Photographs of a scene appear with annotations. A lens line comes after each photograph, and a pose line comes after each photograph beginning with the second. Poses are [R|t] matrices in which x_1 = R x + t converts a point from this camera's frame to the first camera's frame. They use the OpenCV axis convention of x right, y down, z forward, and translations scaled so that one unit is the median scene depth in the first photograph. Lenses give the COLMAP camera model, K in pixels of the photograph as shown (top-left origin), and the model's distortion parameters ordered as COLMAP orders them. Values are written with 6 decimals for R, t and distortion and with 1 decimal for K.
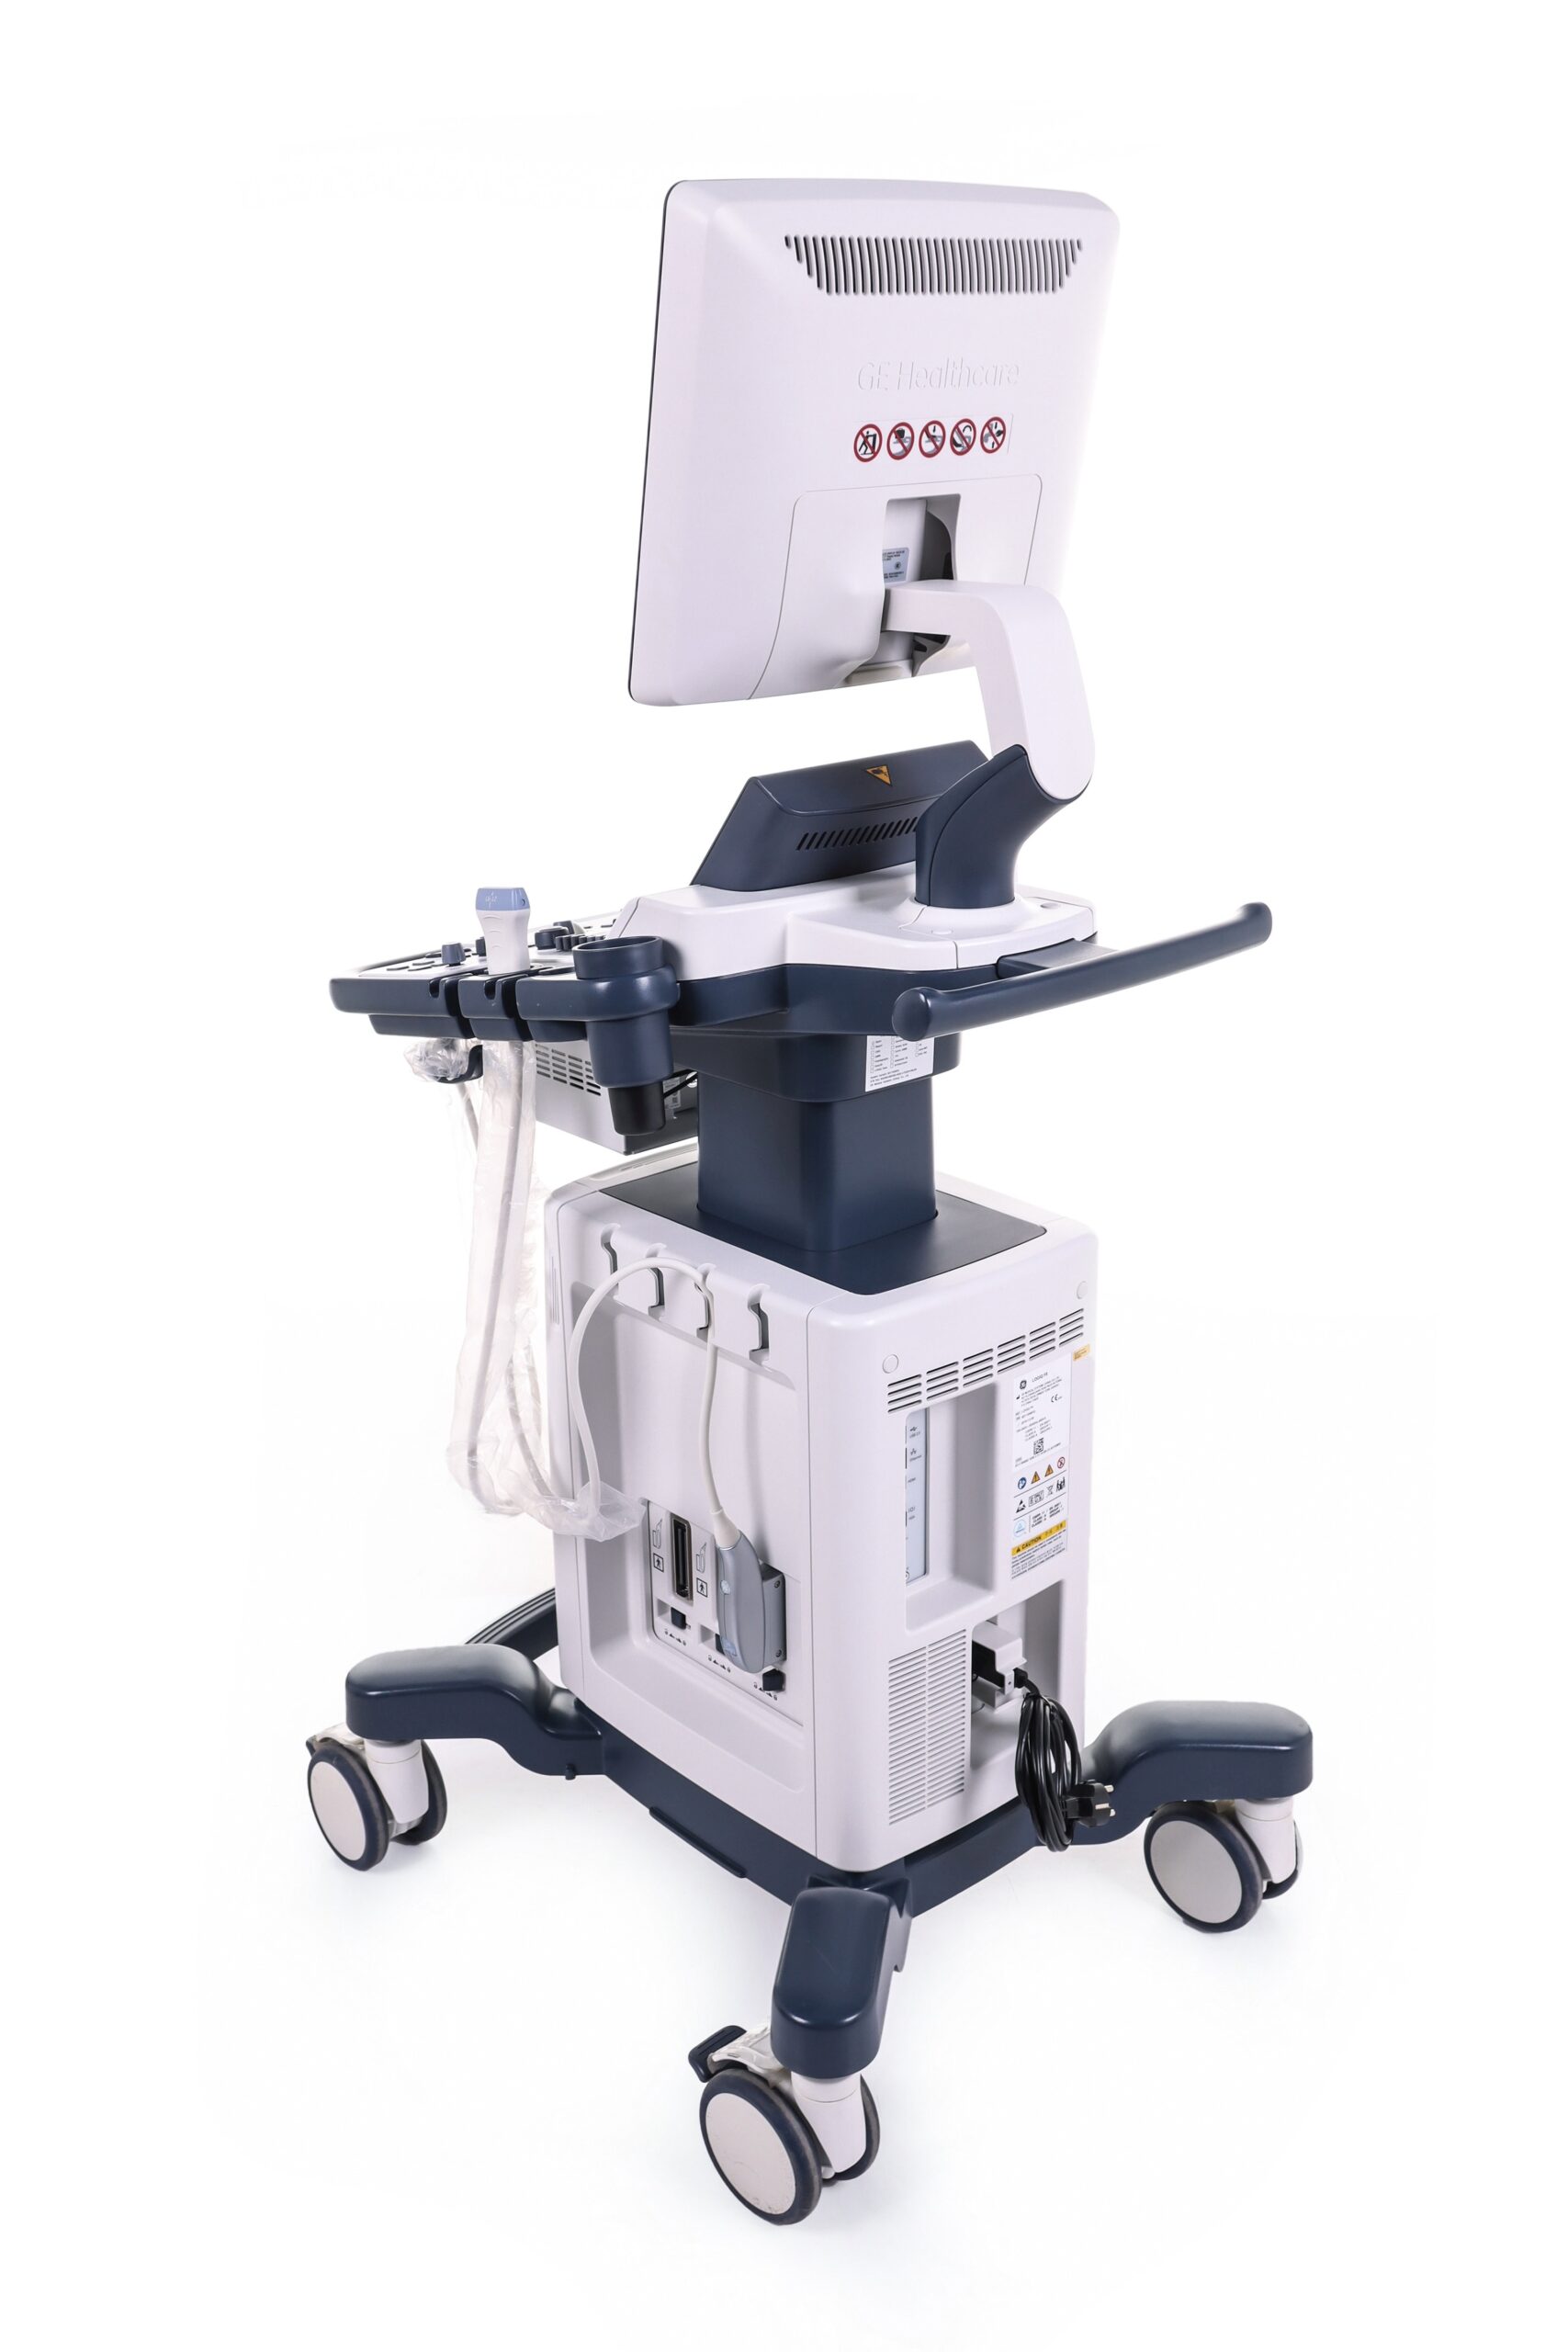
lens RADIAL K [[2318.8, 0, 765.7], [0, 2318.8, 1133.4], [0, 0, 1]] dist [0.020381, 0.000000]
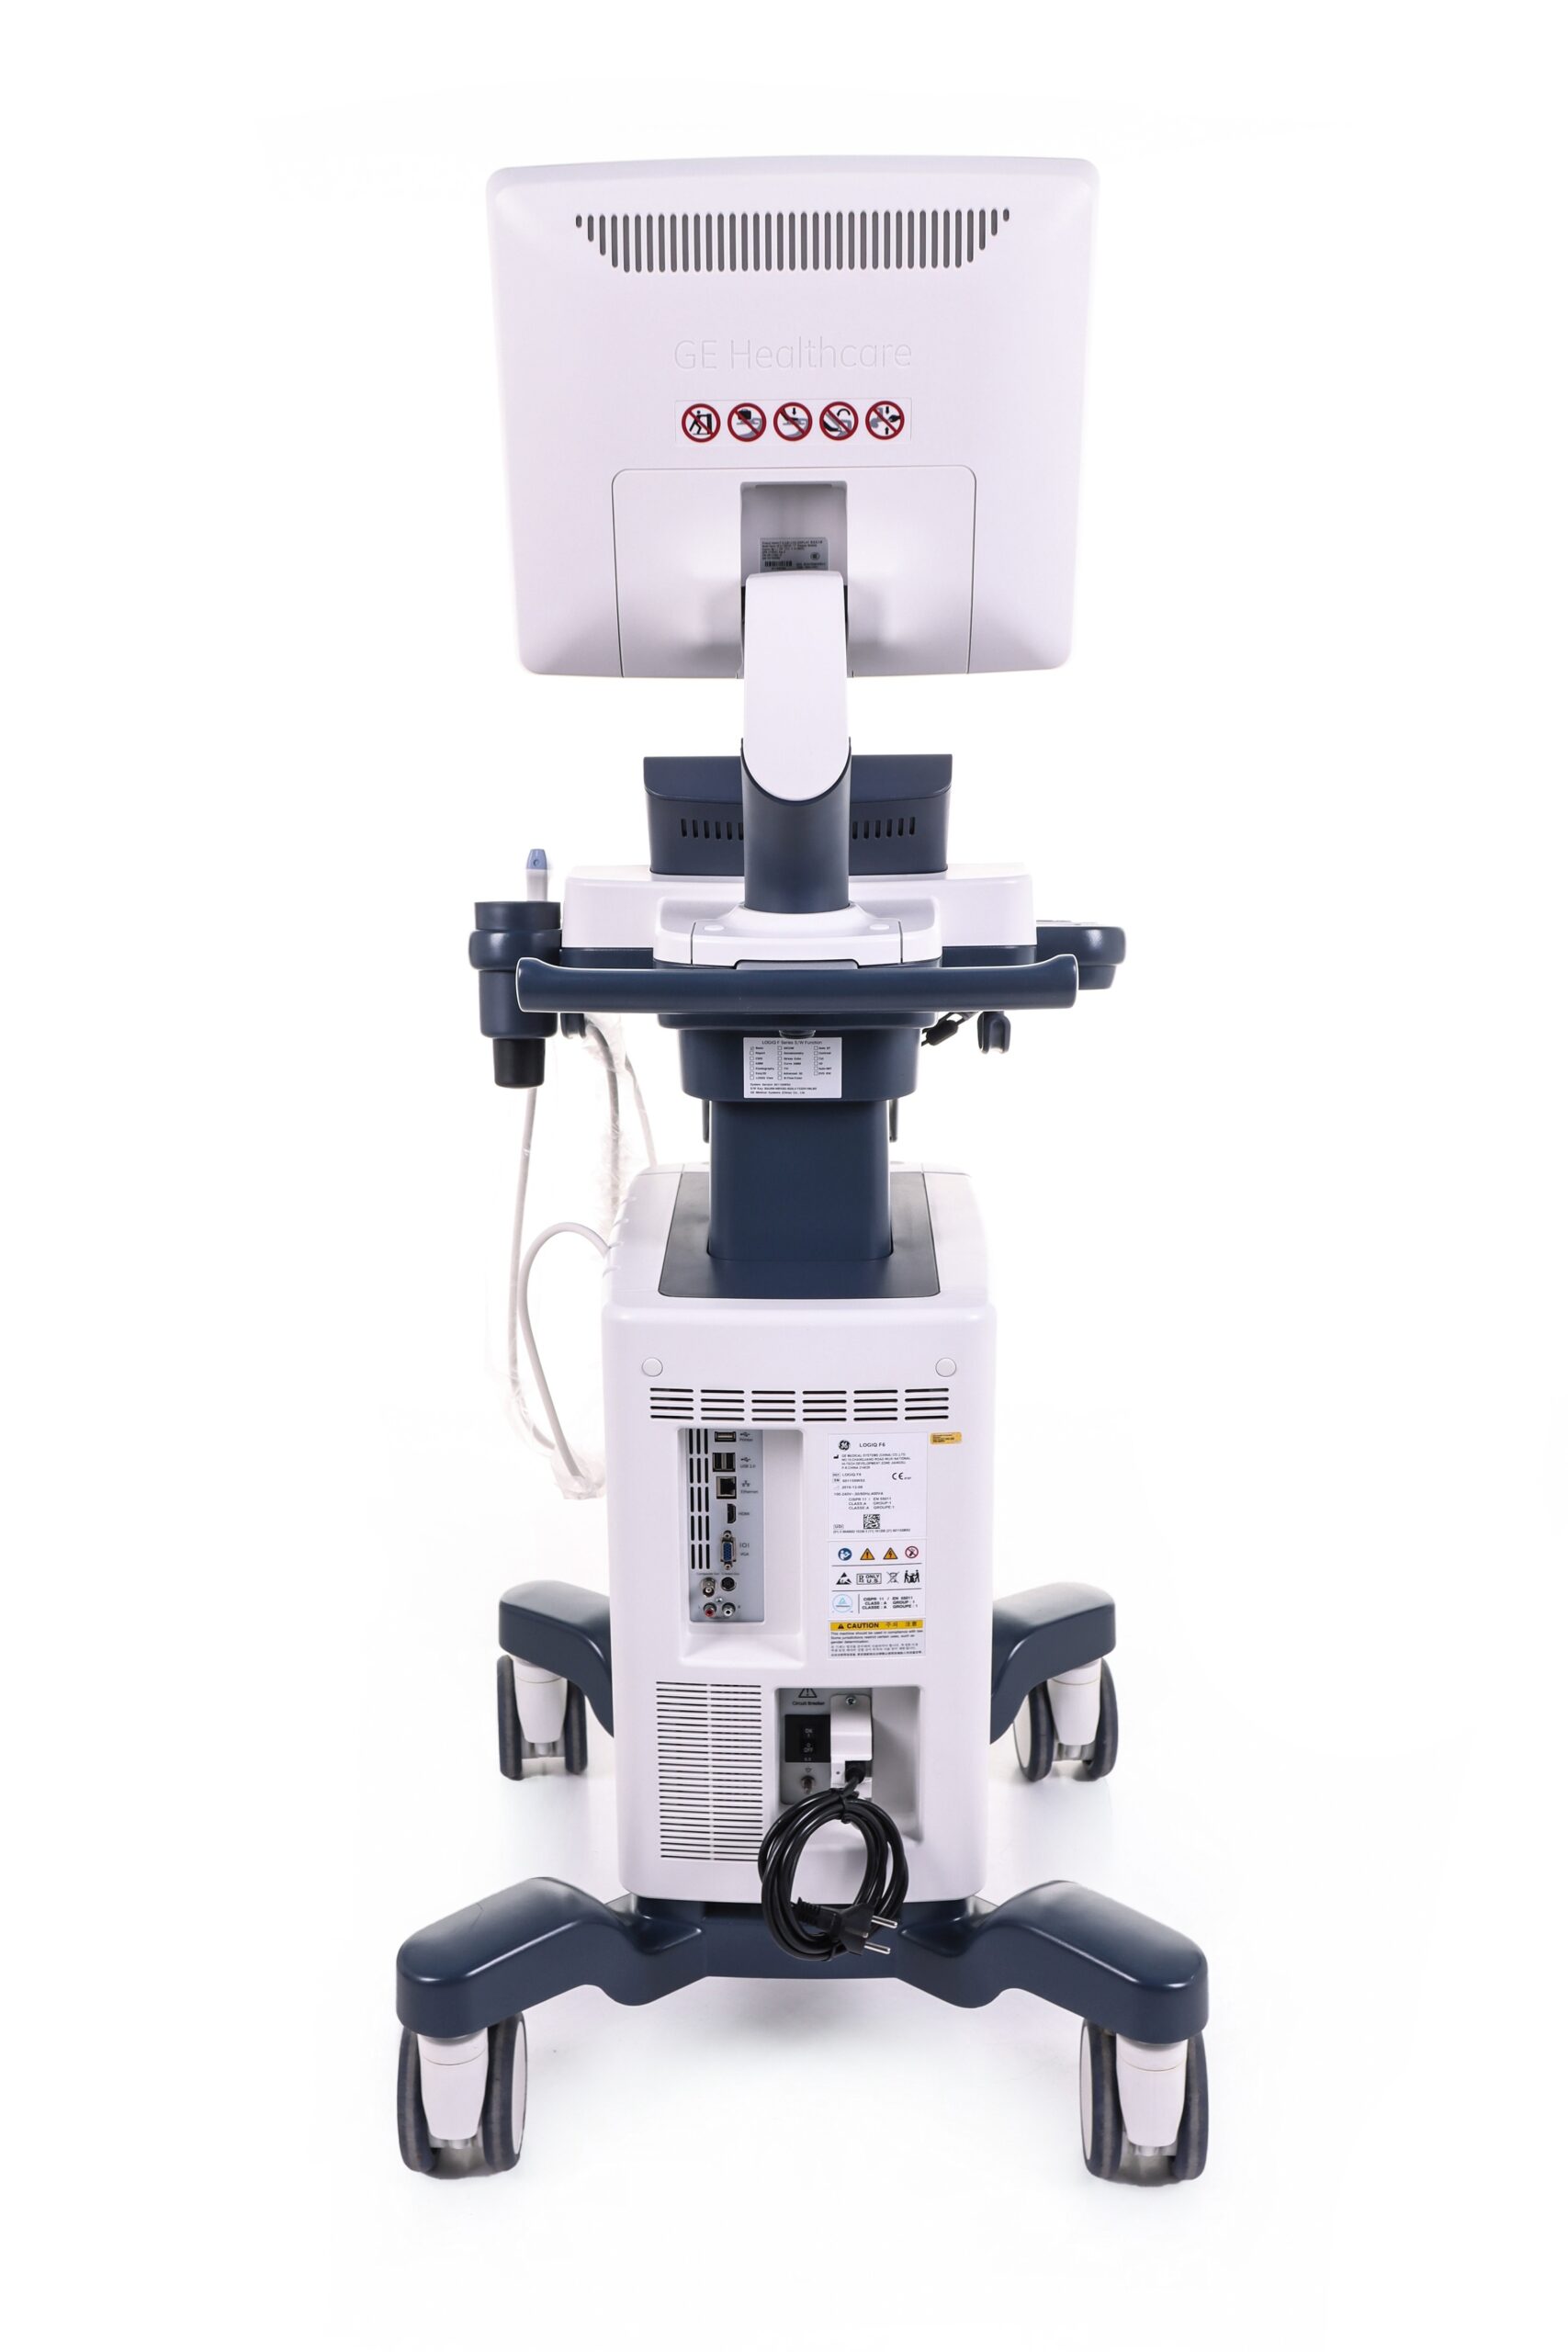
lens RADIAL K [[2456.0, 0, 781.4], [0, 2456.0, 1155.9], [0, 0, 1]] dist [0.020140, 0.000000]
pose [[0.748654, 0.196074, -0.633303, 0.756453], [-0.216358, 0.975222, 0.046167, -0.048064], [0.626663, 0.102457, 0.772525, 0.238398]]
